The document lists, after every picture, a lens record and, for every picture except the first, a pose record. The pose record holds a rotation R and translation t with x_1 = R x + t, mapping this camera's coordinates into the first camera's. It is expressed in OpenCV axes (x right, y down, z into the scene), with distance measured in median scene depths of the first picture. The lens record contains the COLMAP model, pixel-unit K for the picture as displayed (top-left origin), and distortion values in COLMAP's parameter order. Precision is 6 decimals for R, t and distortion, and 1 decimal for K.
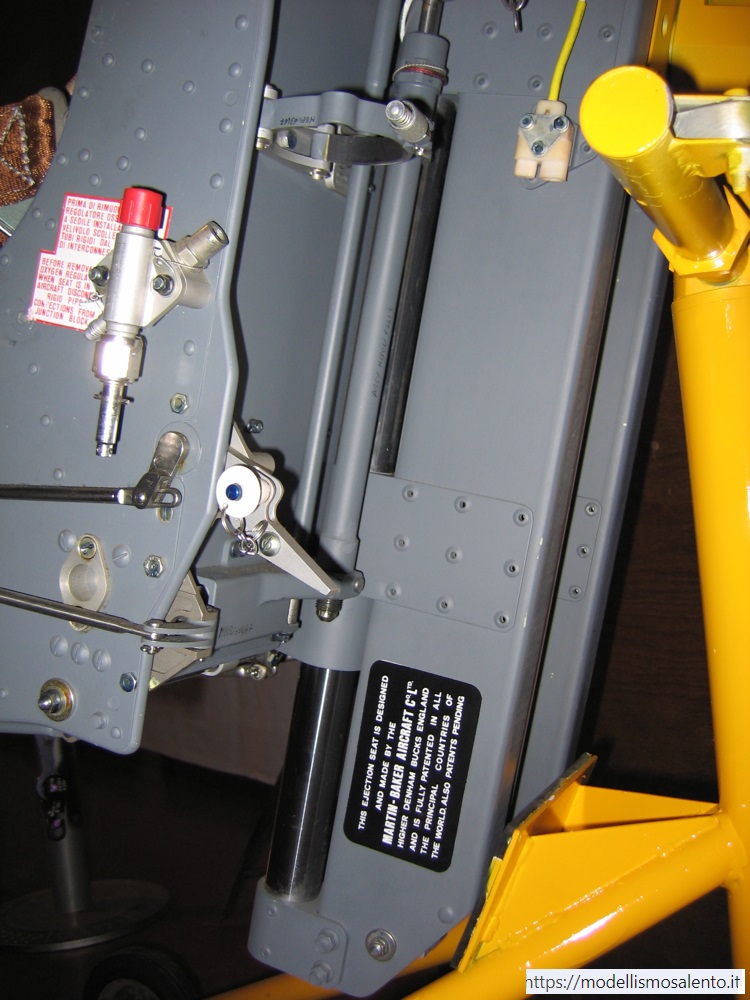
lens RADIAL K [[1097.6, 0, 371.5], [0, 1097.6, 499.3], [0, 0, 1]] dist [-0.105523, 0.000000]
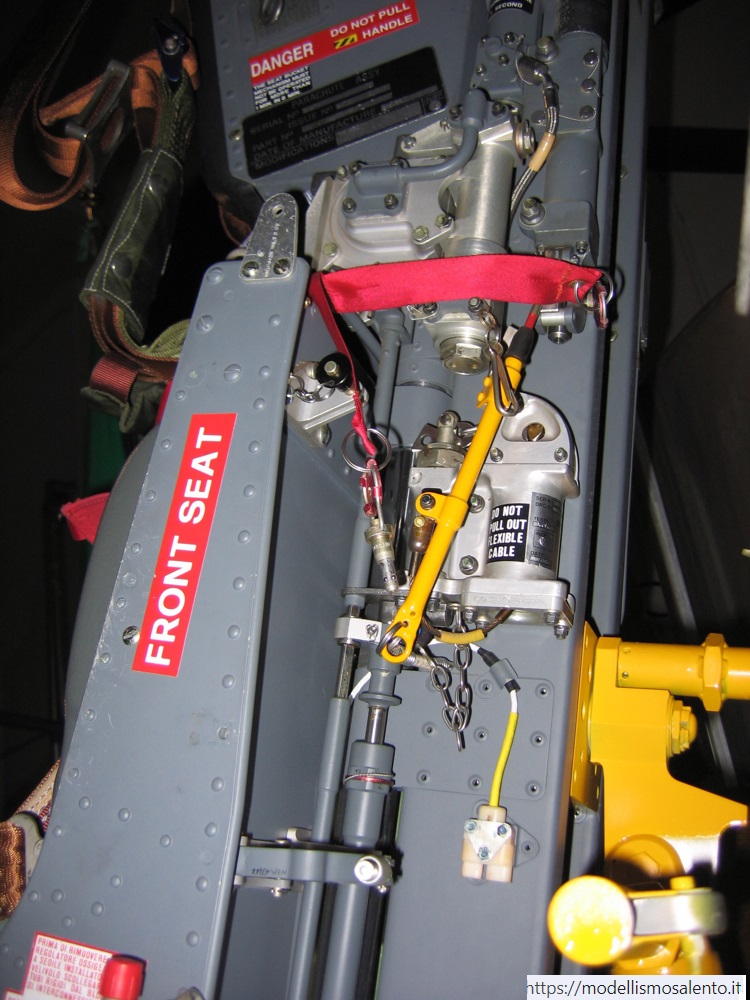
lens RADIAL K [[1097.6, 0, 372.6], [0, 1097.6, 500.8], [0, 0, 1]] dist [-0.105523, 0.000000]
pose [[0.994295, 0.001749, 0.106651, -0.075470], [0.042468, 0.910712, -0.410853, -0.224245], [-0.097847, 0.413038, 0.905442, -0.107026]]
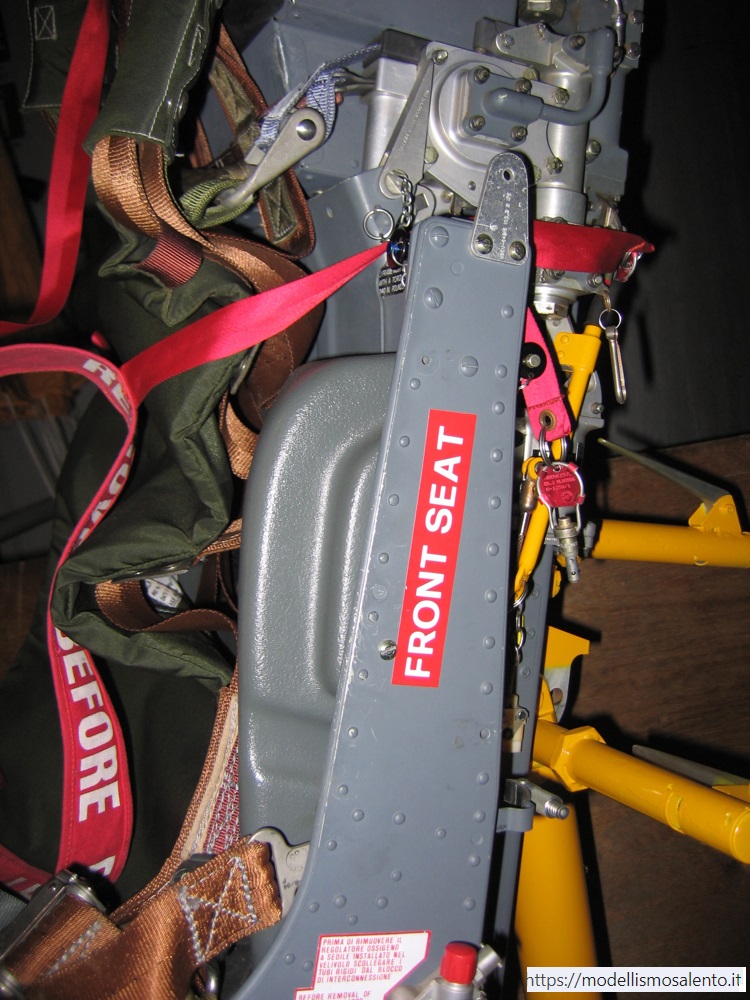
lens RADIAL K [[1097.6, 0, 365.9], [0, 1097.6, 503.5], [0, 0, 1]] dist [-0.105523, 0.000000]
pose [[0.655358, -0.122939, 0.745246, -0.986461], [0.092063, 0.992310, 0.082737, -0.783840], [-0.749687, 0.014387, 0.661636, 0.246987]]
